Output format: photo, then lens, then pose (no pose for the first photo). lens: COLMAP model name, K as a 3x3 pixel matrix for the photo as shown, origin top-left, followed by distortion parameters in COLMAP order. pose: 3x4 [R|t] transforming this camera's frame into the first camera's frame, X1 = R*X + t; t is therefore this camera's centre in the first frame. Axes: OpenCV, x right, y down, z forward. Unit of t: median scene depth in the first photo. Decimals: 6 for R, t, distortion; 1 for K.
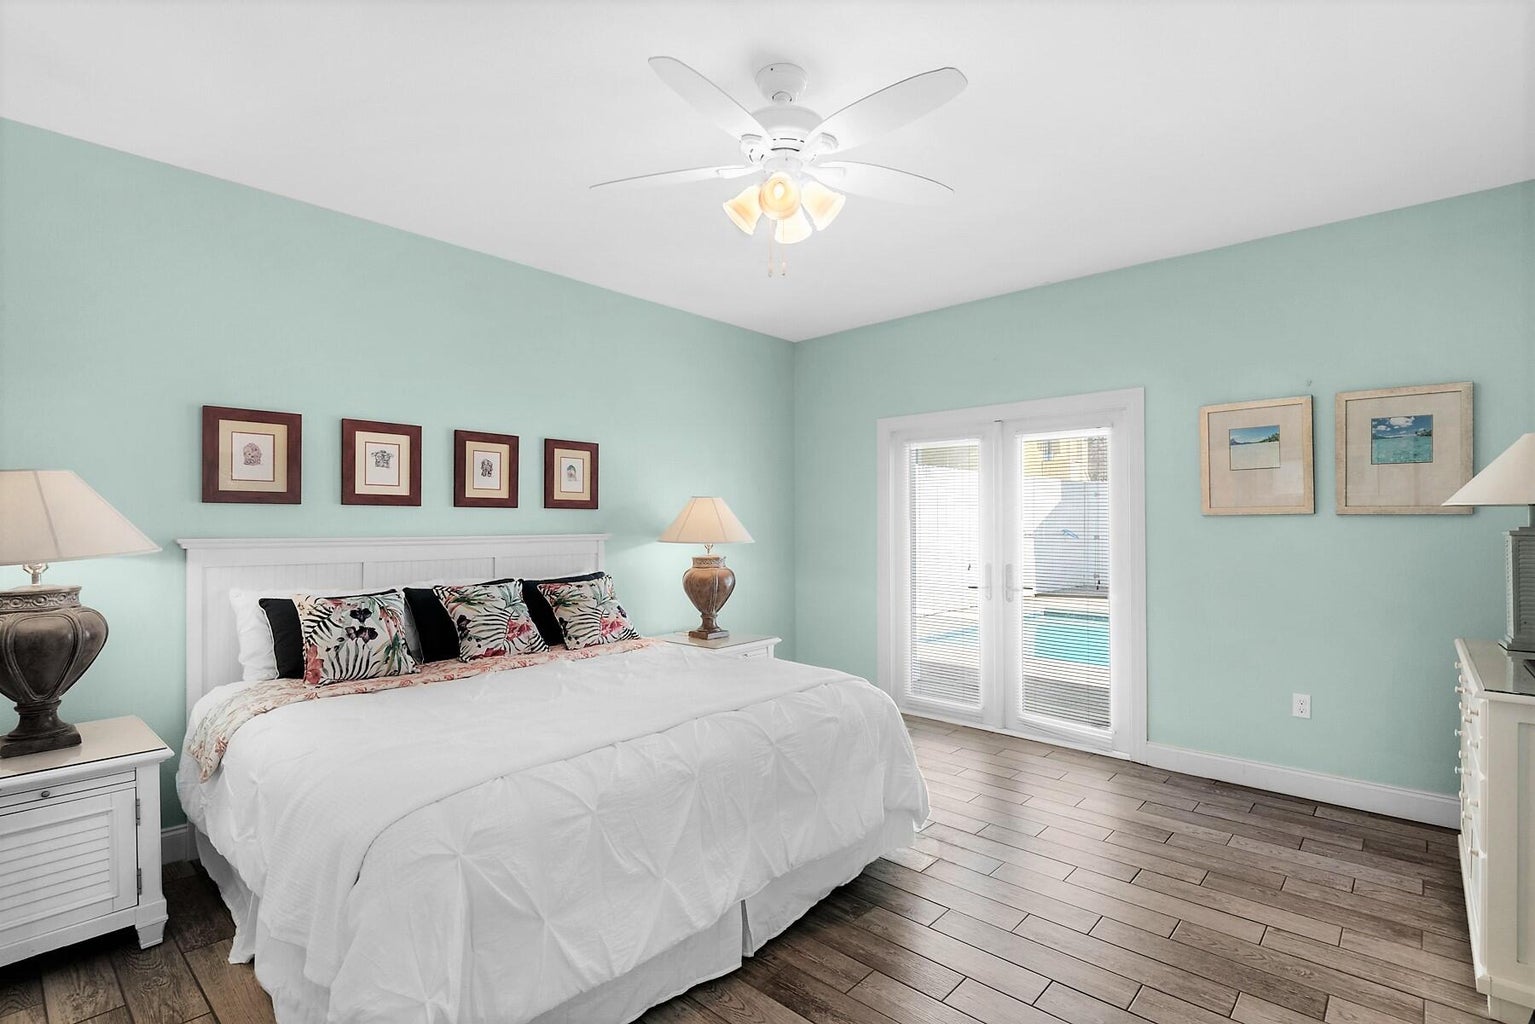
lens RADIAL K [[745.8, 0, 765.9], [0, 745.8, 511.3], [0, 0, 1]] dist [0.025208, -0.001853]
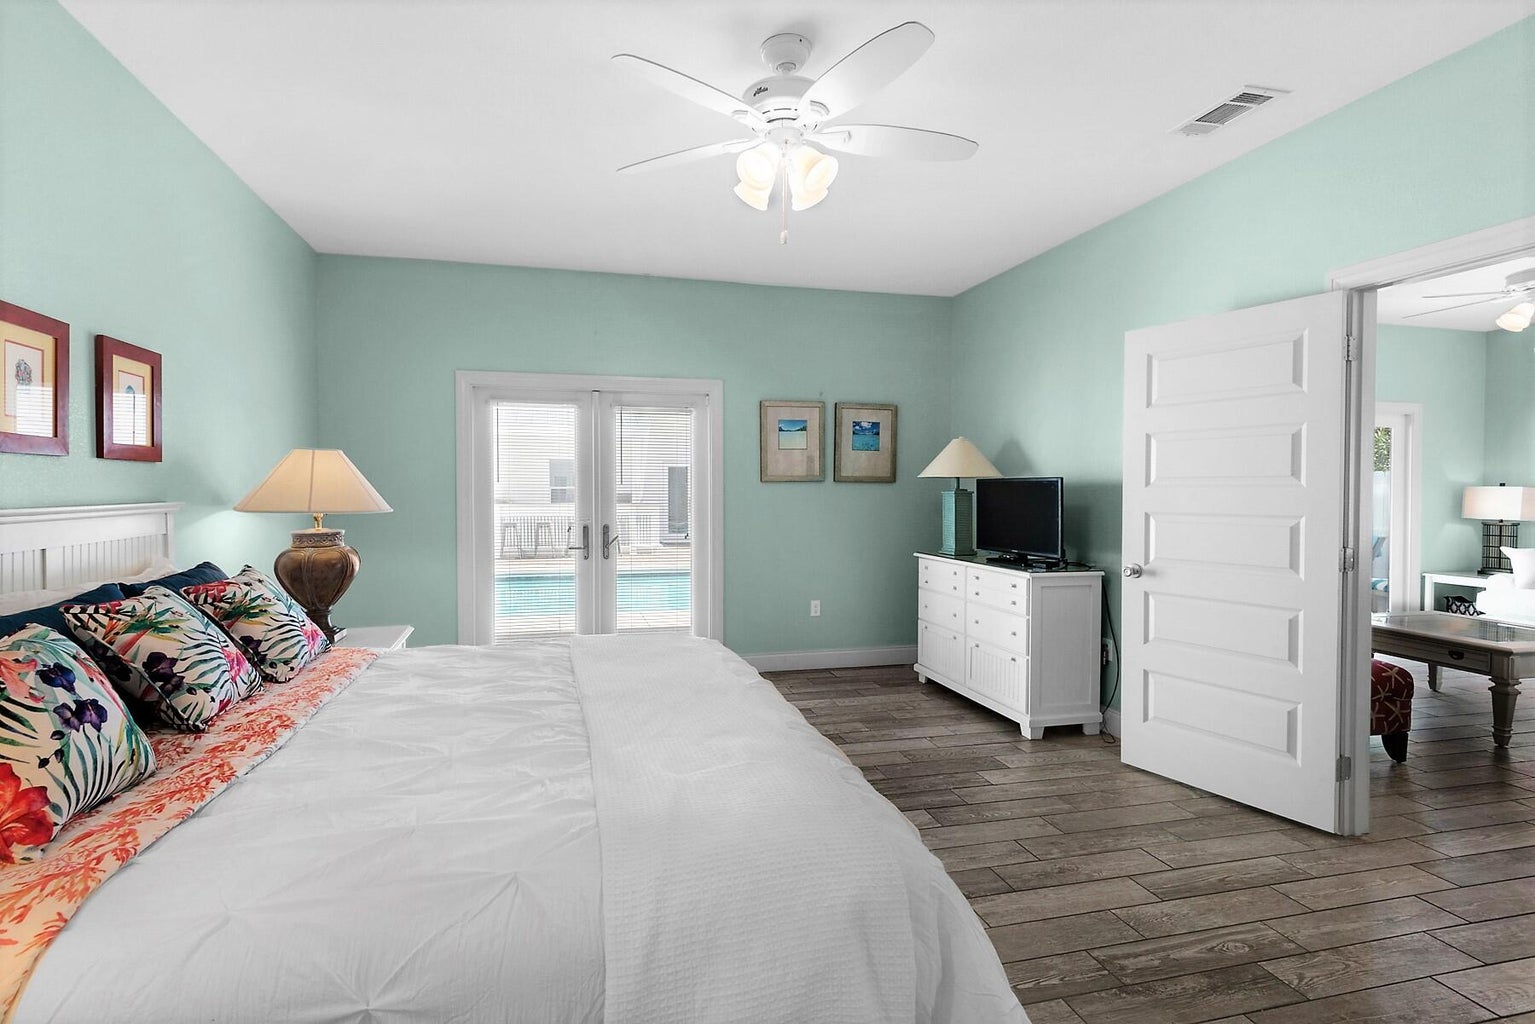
lens RADIAL K [[715.5, 0, 761.8], [0, 715.5, 498.6], [0, 0, 1]] dist [0.000631, -0.003241]
pose [[0.549425, -0.010613, 0.835476, -0.558711], [-0.015298, 0.999624, 0.022759, 0.008501], [-0.835403, -0.025285, 0.549056, 0.331638]]
